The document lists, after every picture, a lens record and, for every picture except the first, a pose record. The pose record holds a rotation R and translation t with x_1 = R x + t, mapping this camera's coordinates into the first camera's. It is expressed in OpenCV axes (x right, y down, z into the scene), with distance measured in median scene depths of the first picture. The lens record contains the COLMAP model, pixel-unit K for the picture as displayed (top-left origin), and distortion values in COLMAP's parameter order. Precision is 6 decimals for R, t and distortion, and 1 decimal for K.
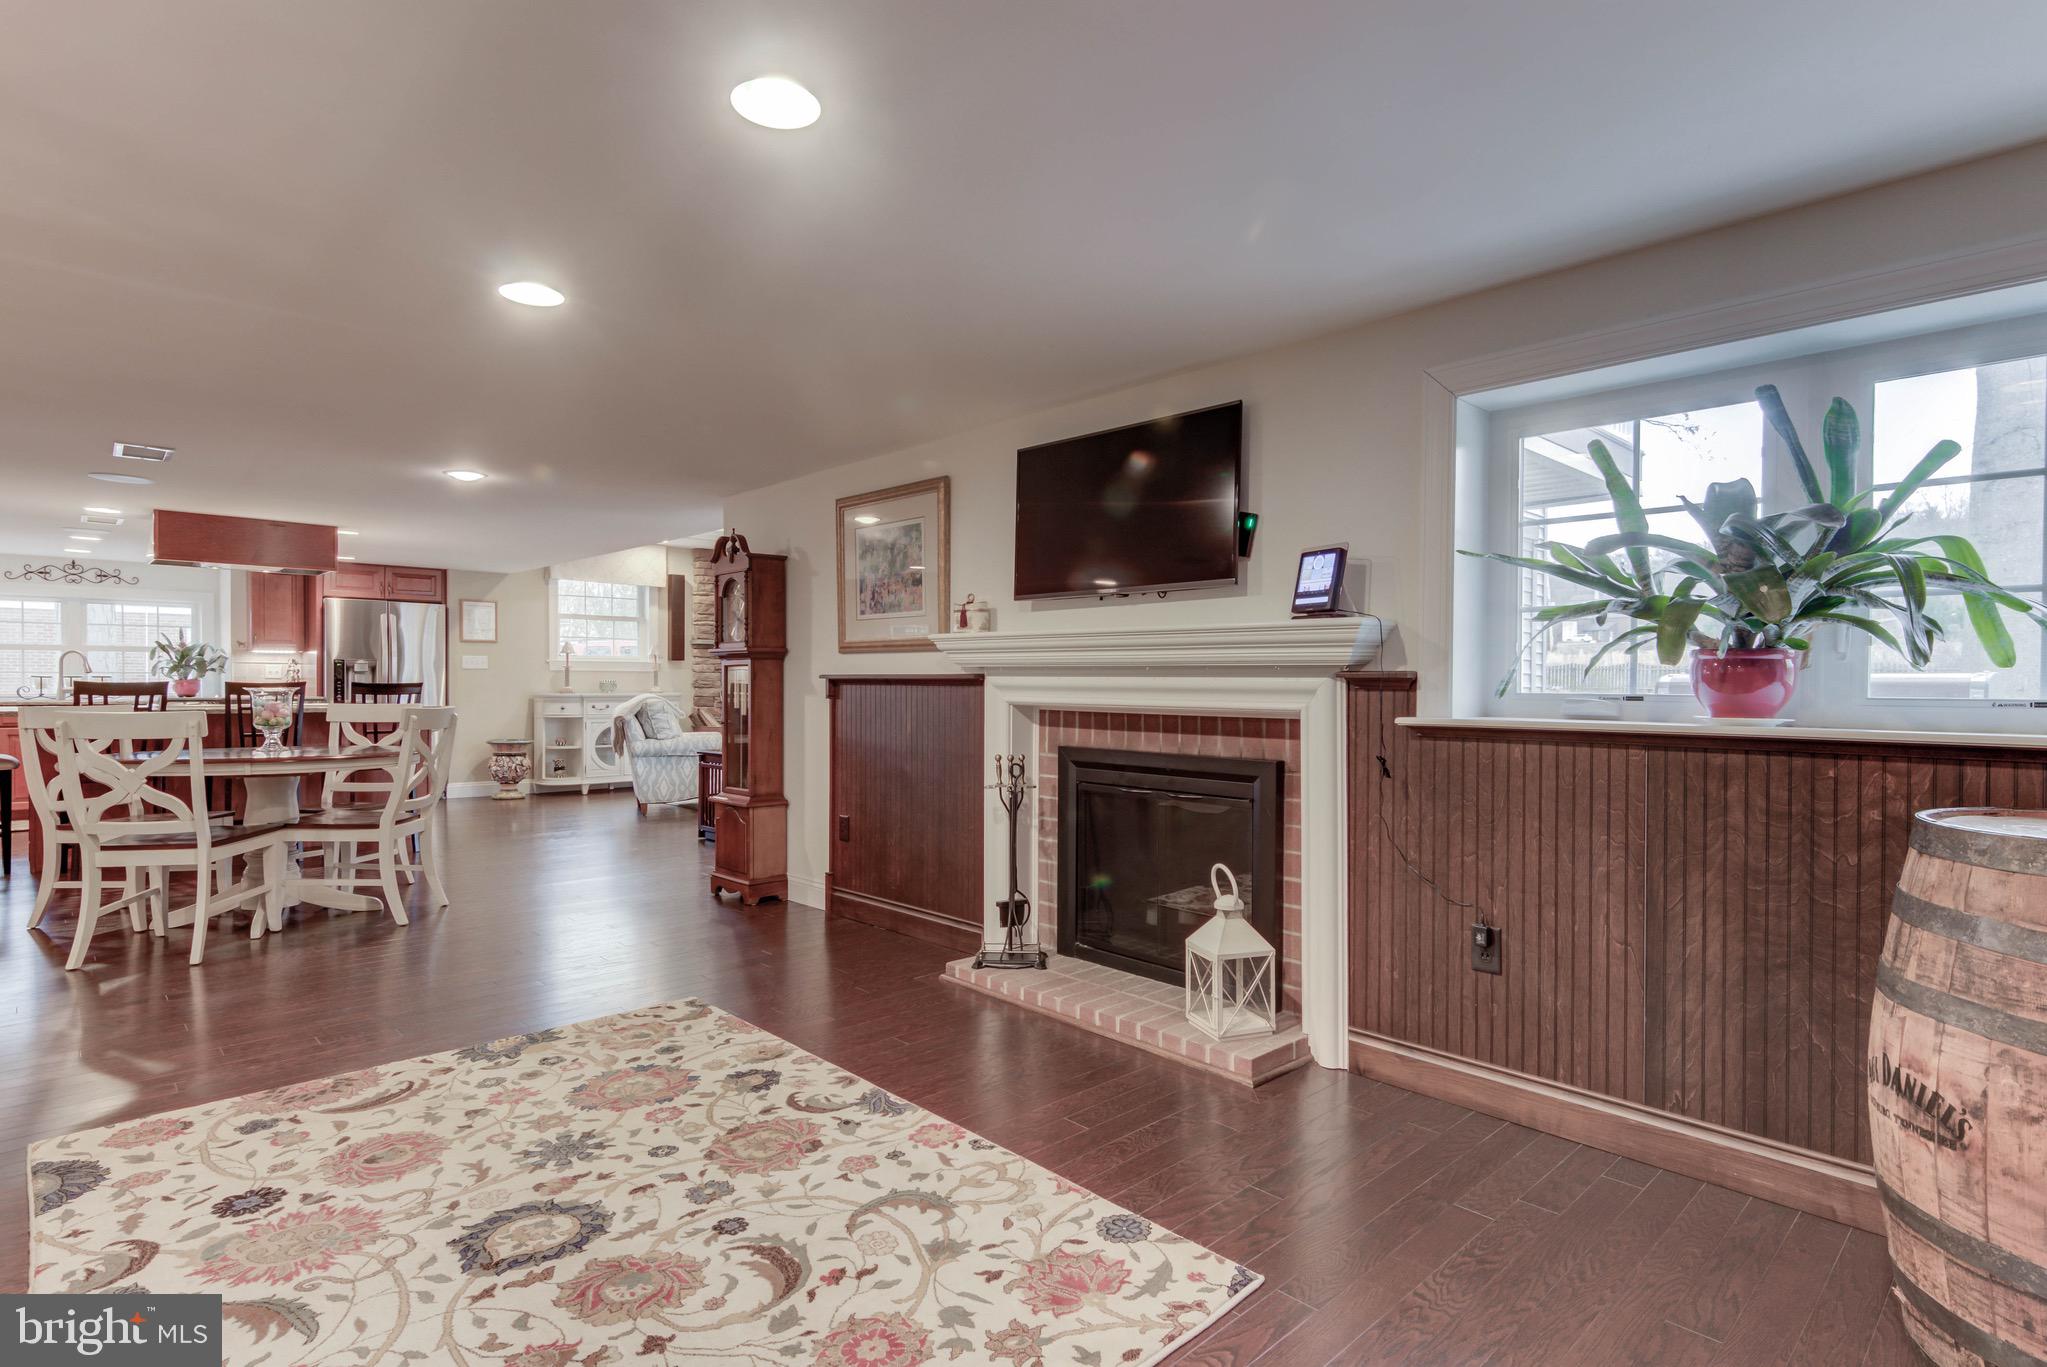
lens RADIAL K [[1024.8, 0, 1023.9], [0, 1024.8, 693.2], [0, 0, 1]] dist [0.023366, -0.009632]
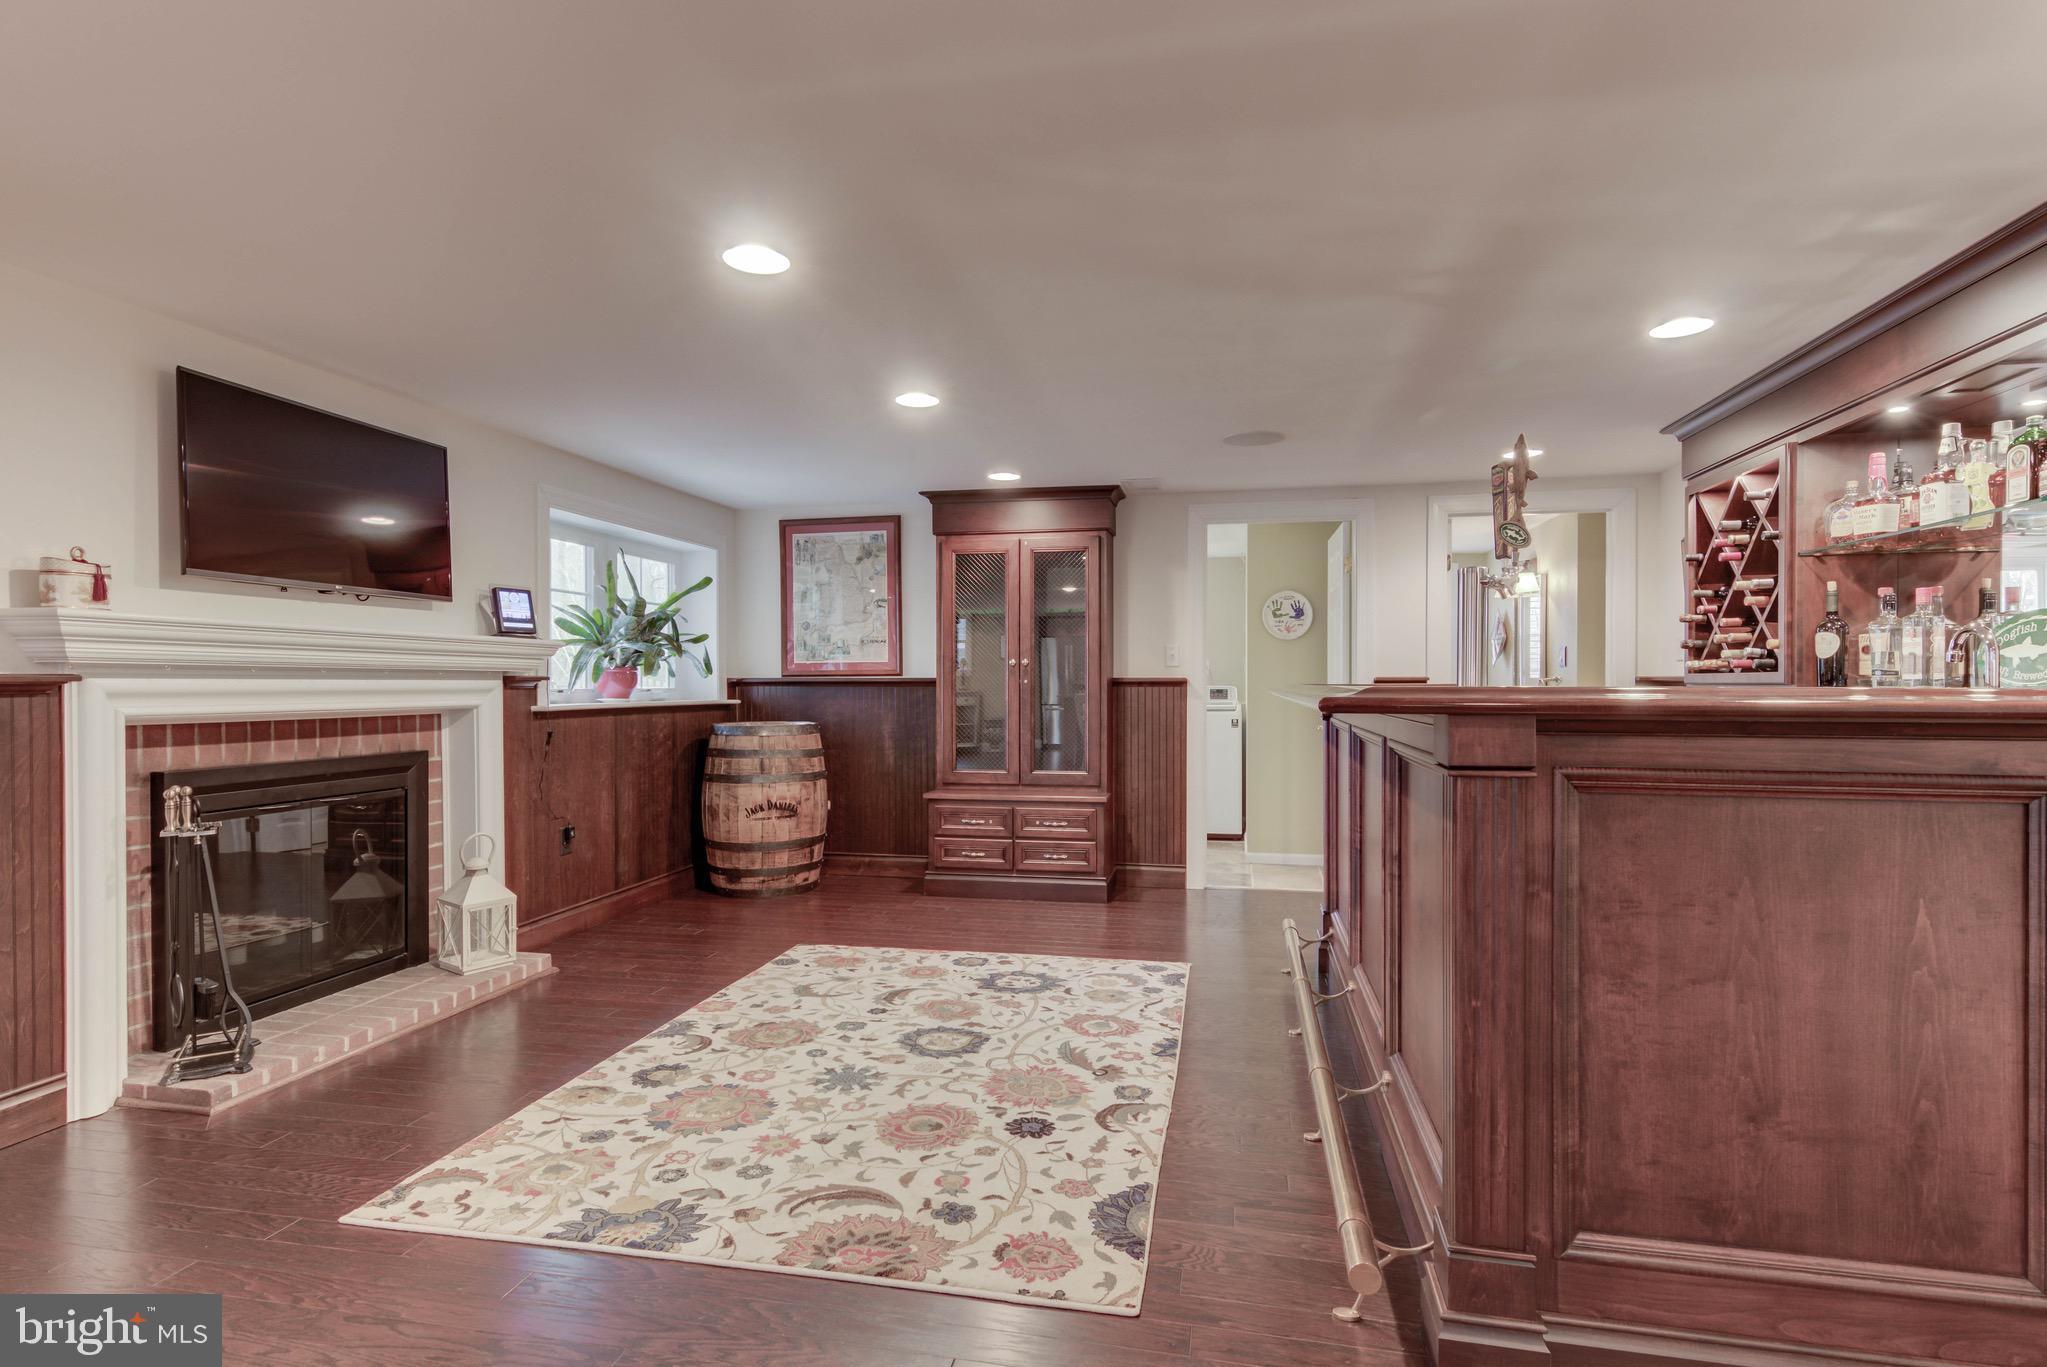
lens RADIAL K [[1024.8, 0, 1019.1], [0, 1024.8, 680.4], [0, 0, 1]] dist [0.023366, -0.009632]
pose [[-0.561855, -0.003496, 0.827228, -1.505954], [0.008938, 0.999907, 0.010296, -0.027929], [-0.827187, 0.013179, -0.561772, 1.465982]]
